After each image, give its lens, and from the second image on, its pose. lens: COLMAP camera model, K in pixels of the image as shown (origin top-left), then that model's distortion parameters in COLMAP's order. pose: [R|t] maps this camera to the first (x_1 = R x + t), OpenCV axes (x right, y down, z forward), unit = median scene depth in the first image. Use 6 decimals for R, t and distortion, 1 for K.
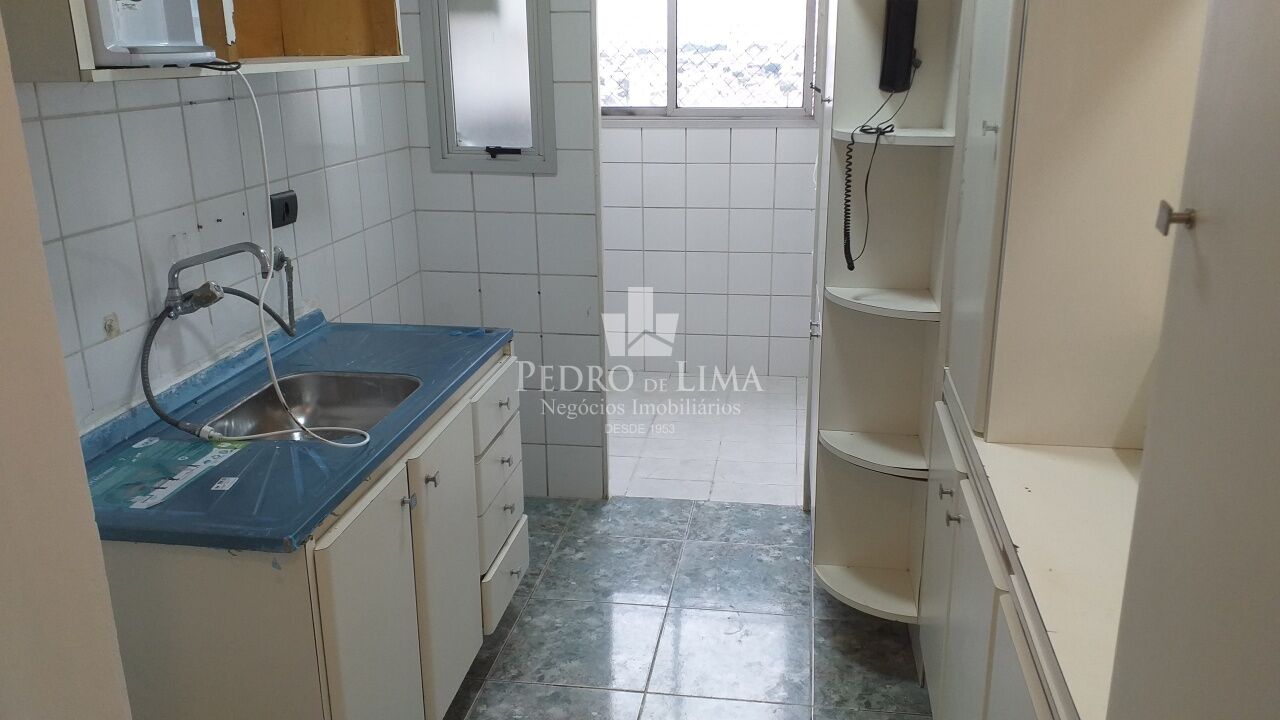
lens RADIAL K [[1030.5, 0, 653.0], [0, 1030.5, 366.1], [0, 0, 1]] dist [0.109739, -0.173346]
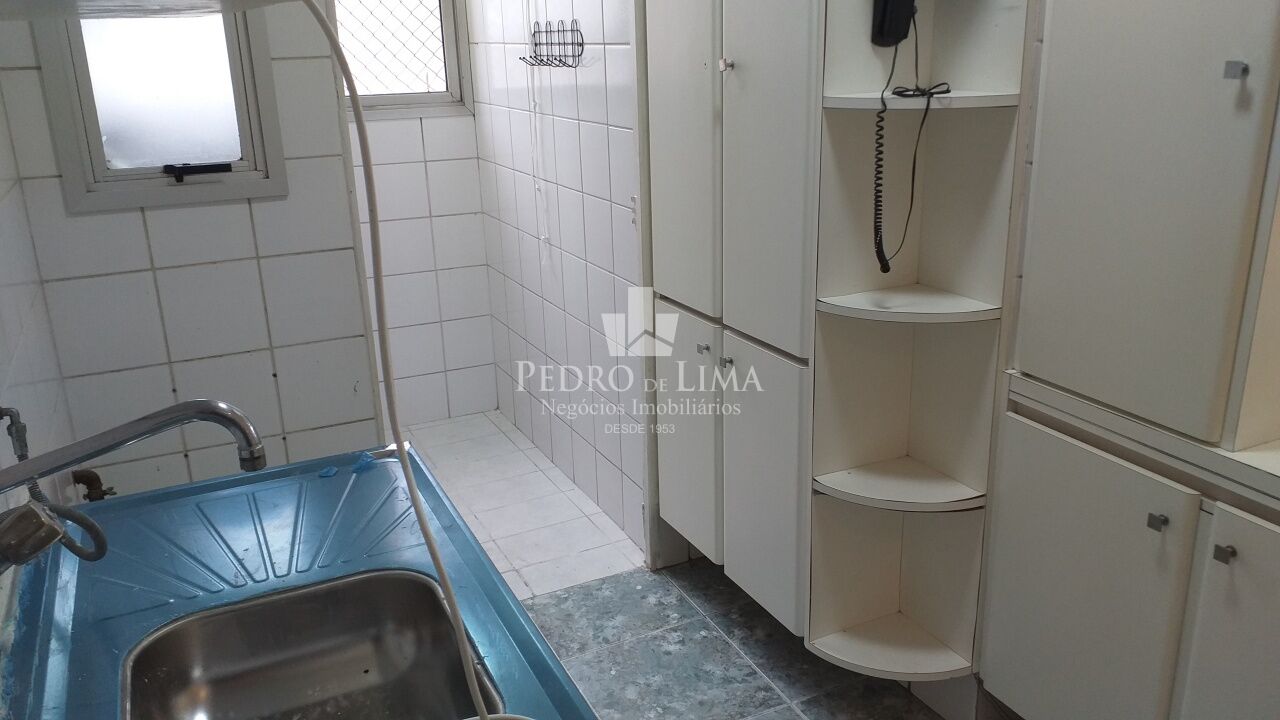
lens RADIAL K [[1029.7, 0, 640.0], [0, 1029.7, 360.0], [0, 0, 1]] dist [0.007343, -0.004624]
pose [[0.821948, -0.187367, 0.537862, -0.284790], [0.187153, 0.980753, 0.055648, -0.076710], [-0.537937, 0.054923, 0.841194, 0.324923]]
